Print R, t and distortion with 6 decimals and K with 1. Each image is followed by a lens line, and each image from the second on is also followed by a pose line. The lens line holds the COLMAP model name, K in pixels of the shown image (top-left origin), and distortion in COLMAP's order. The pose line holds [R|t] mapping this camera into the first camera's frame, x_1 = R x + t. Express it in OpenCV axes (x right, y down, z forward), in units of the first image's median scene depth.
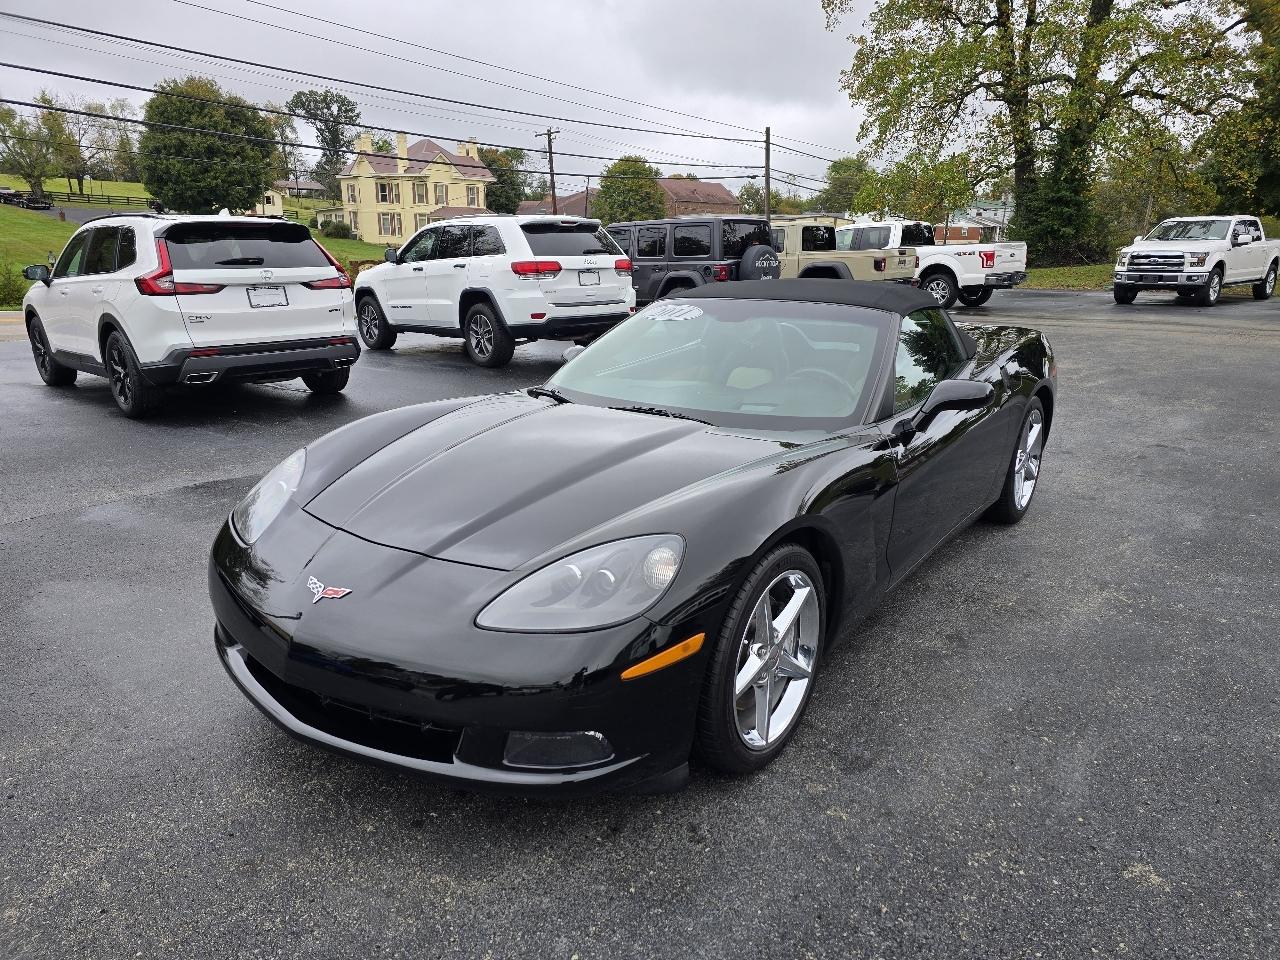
lens RADIAL K [[856.1, 0, 650.4], [0, 856.1, 499.8], [0, 0, 1]] dist [0.058527, -0.048681]
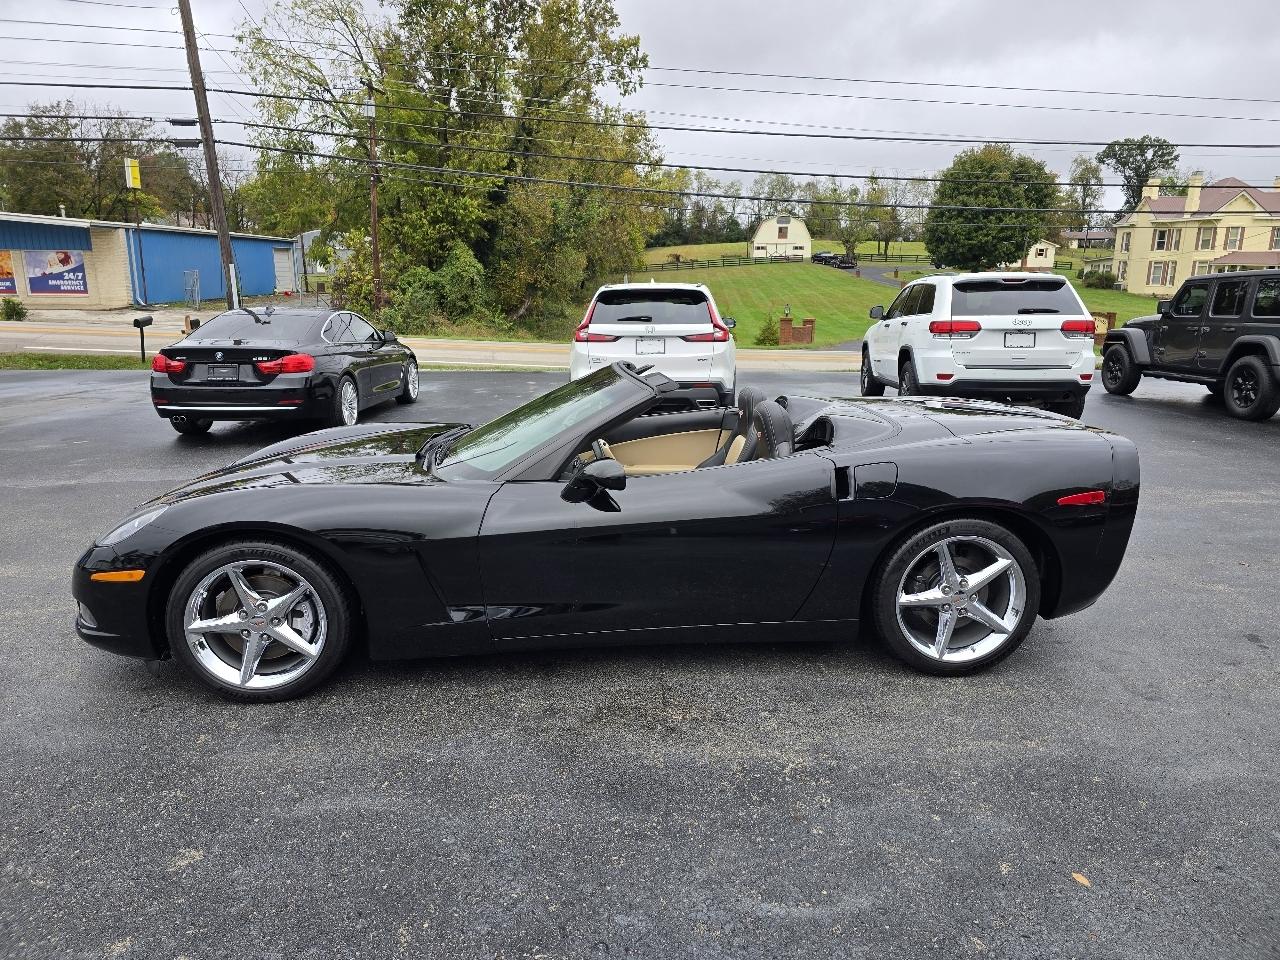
lens RADIAL K [[867.9, 0, 621.3], [0, 867.9, 461.1], [0, 0, 1]] dist [0.045210, -0.043209]
pose [[0.649273, 0.143879, -0.746822, 0.300626], [-0.216754, 0.976226, -0.000367, -0.037369], [0.729015, 0.162115, 0.665024, 0.094457]]
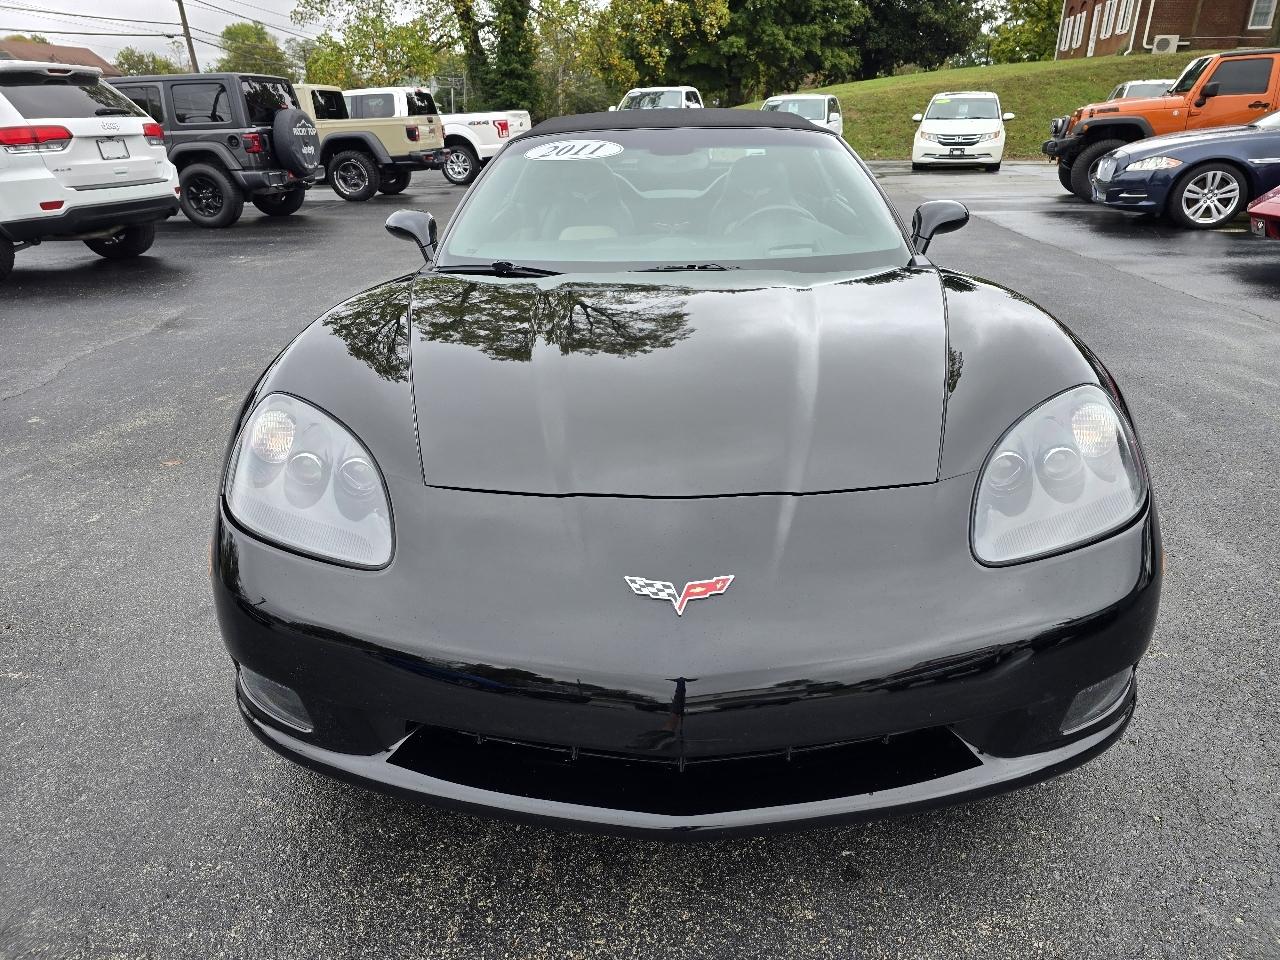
lens RADIAL K [[863.0, 0, 646.3], [0, 863.0, 479.9], [0, 0, 1]] dist [0.043064, -0.034999]
pose [[0.818750, -0.232925, 0.524781, -0.131073], [0.179898, 0.972061, 0.150778, -0.011734], [-0.545239, -0.029042, 0.837777, 0.098803]]
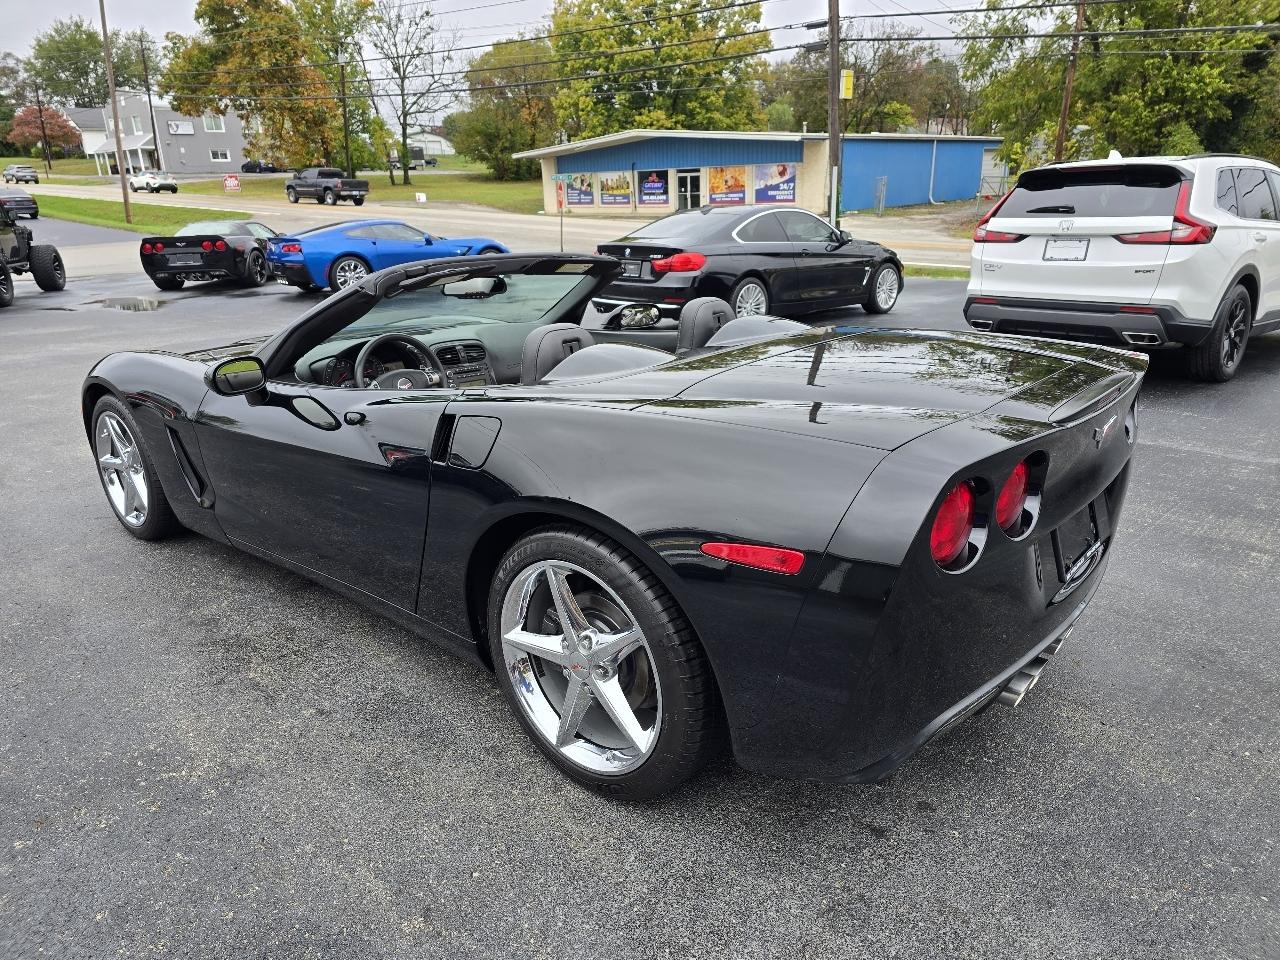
lens RADIAL K [[856.9, 0, 653.8], [0, 856.9, 477.6], [0, 0, 1]] dist [0.044447, -0.034283]
pose [[-0.066578, 0.299880, -0.951651, 0.314054], [-0.265710, 0.913998, 0.306604, -0.108311], [0.961751, 0.273276, 0.018829, 0.382161]]
